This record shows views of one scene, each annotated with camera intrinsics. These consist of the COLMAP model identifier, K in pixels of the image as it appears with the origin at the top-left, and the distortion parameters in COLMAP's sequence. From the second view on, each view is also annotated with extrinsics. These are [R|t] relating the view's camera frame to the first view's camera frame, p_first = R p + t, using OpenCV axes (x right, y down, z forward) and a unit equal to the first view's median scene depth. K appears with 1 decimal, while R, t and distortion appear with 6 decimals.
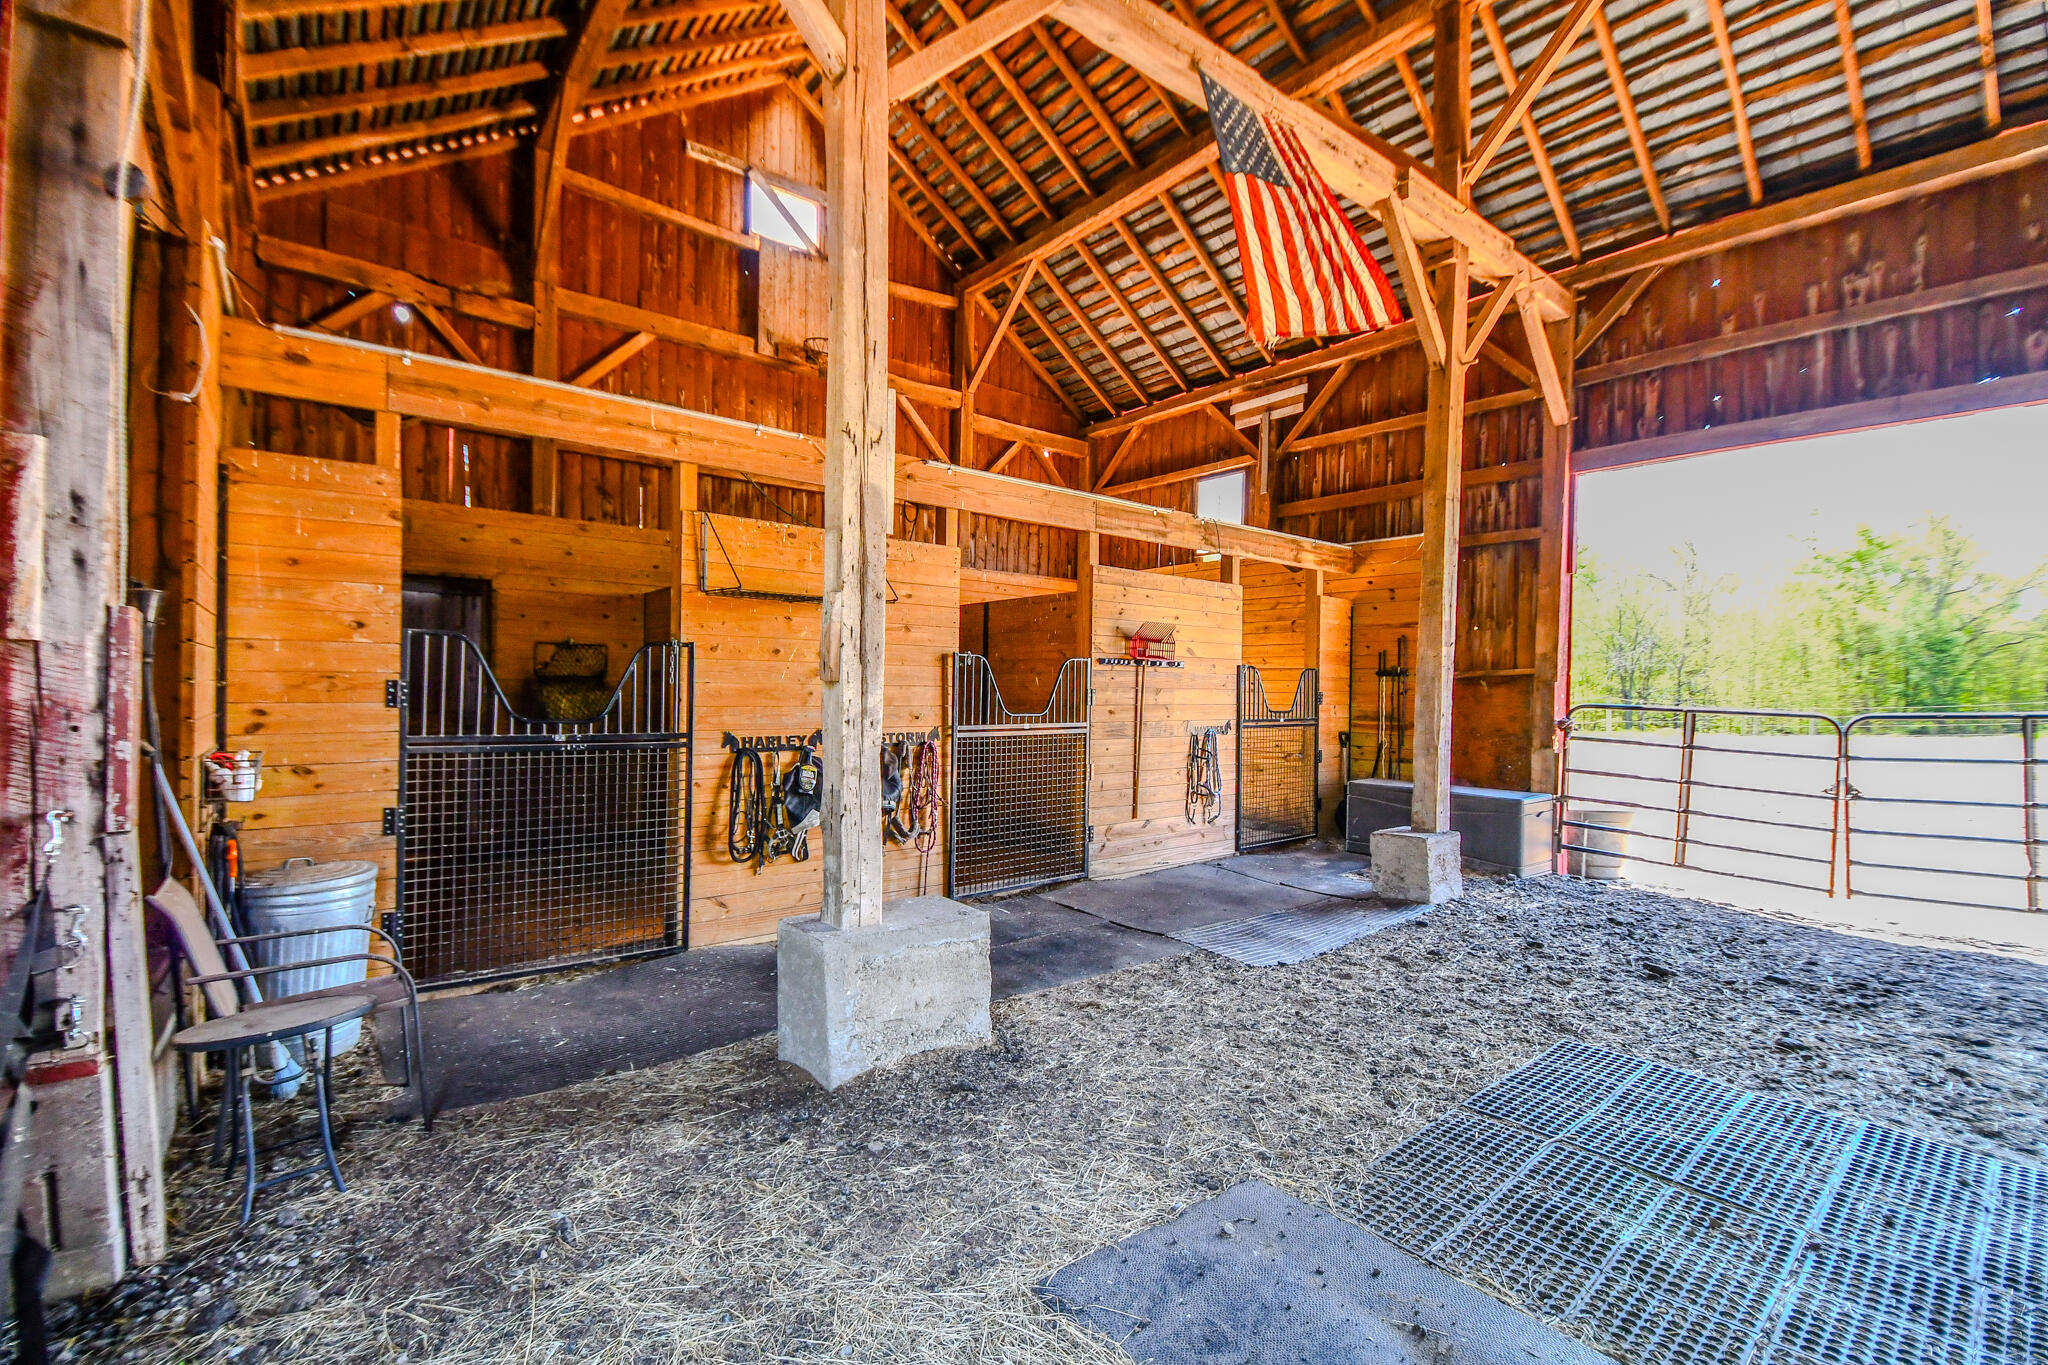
lens RADIAL K [[887.6, 0, 997.3], [0, 887.6, 703.3], [0, 0, 1]] dist [0.000805, -0.011572]
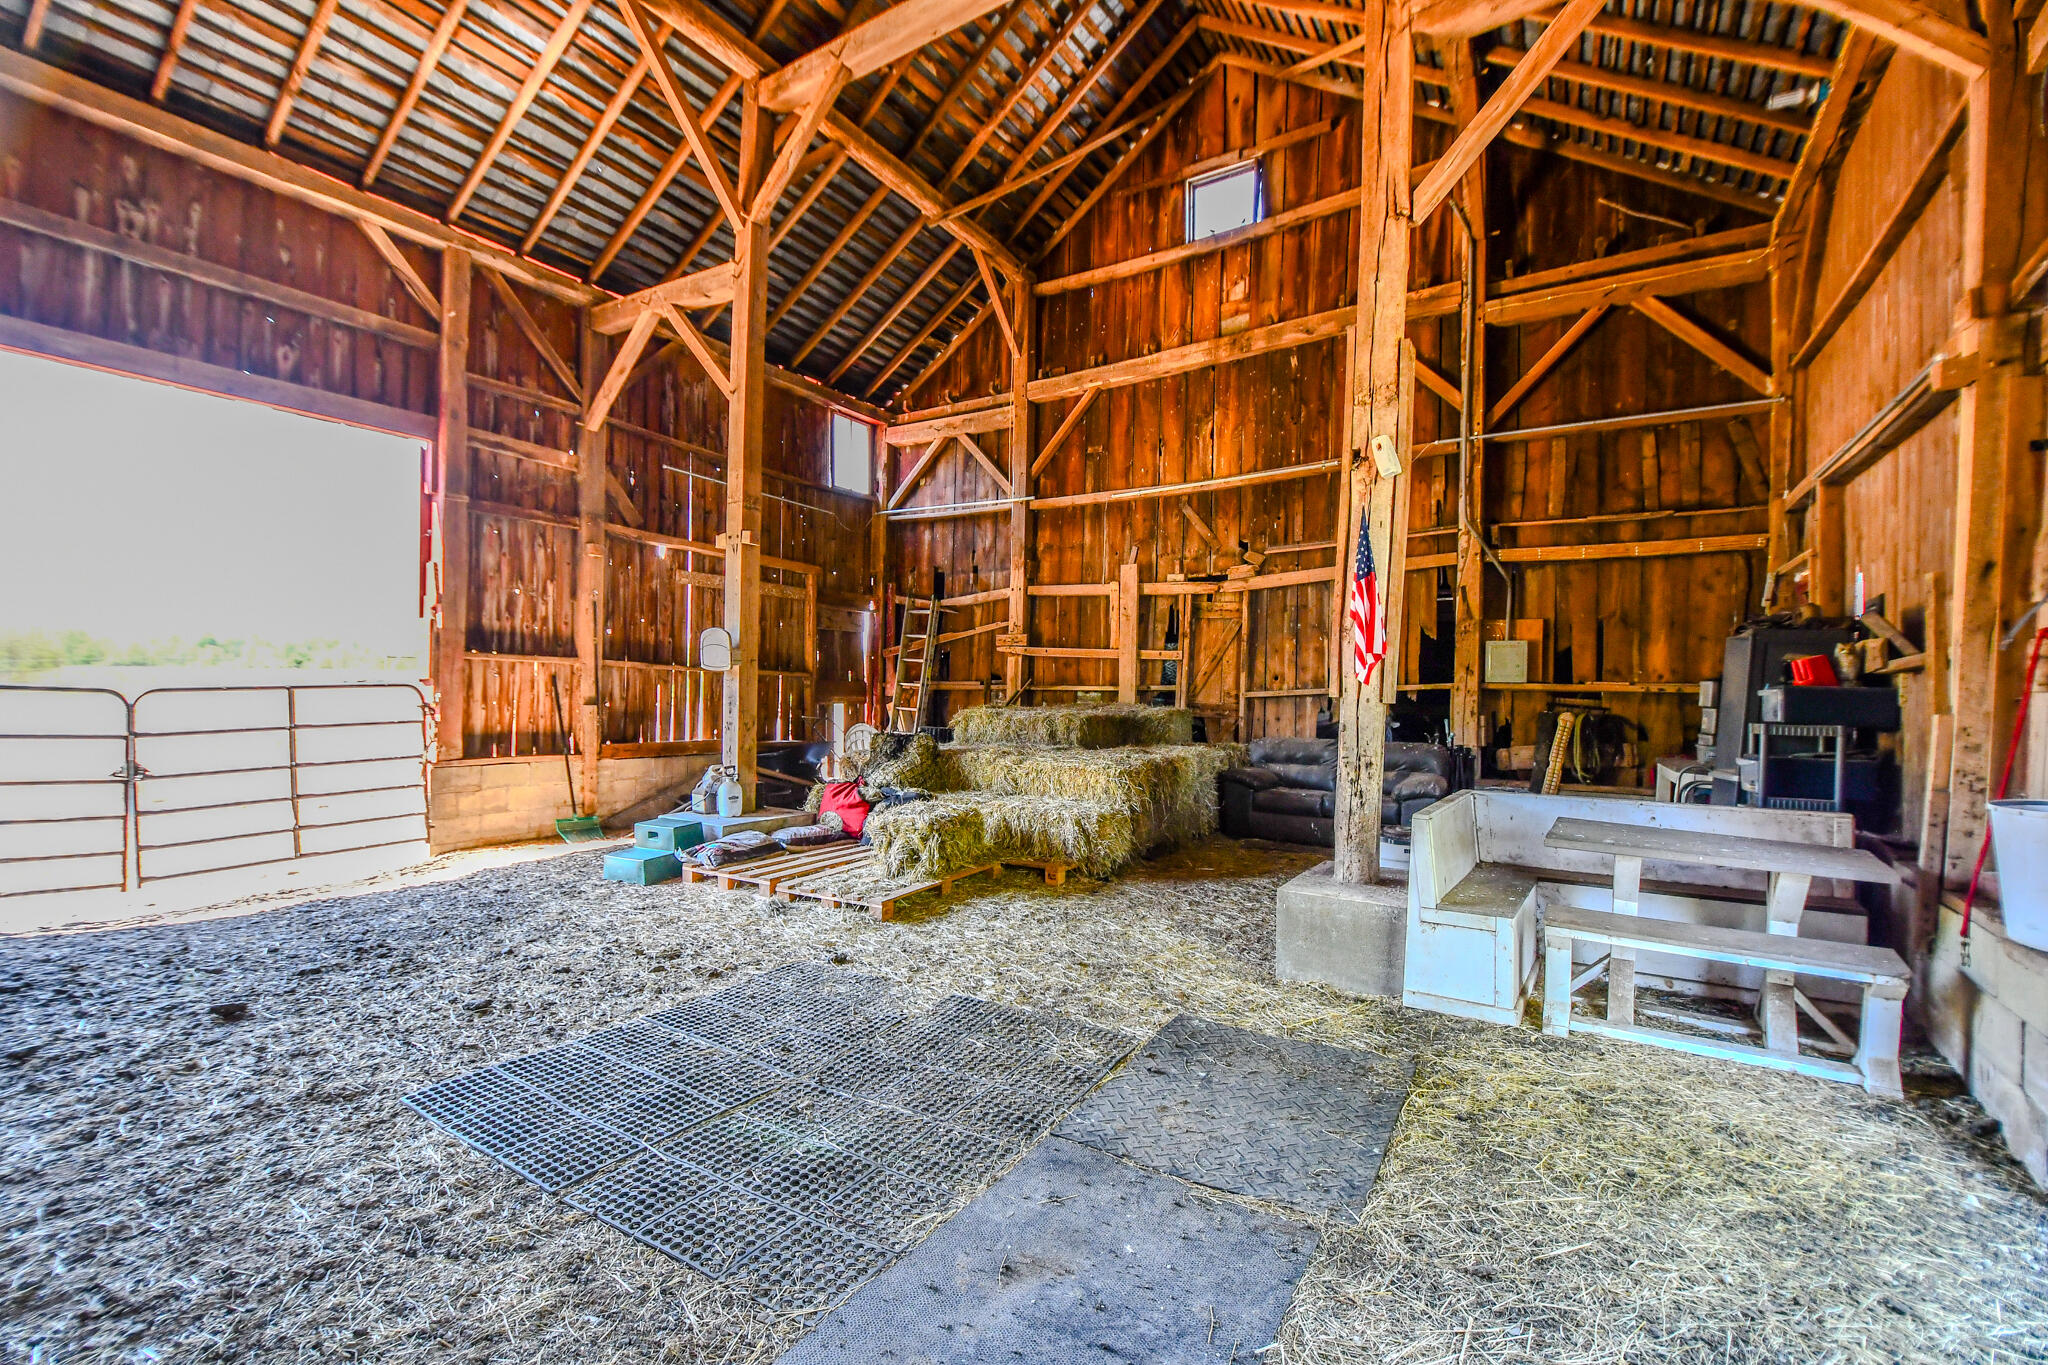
lens RADIAL K [[867.3, 0, 1024.0], [0, 867.3, 682.5], [0, 0, 1]] dist [0.000920, -0.007678]
pose [[-0.305966, -0.010248, 0.951987, -0.239017], [-0.009812, 0.999923, 0.007610, -0.011323], [-0.951992, -0.007012, -0.306043, 0.581383]]
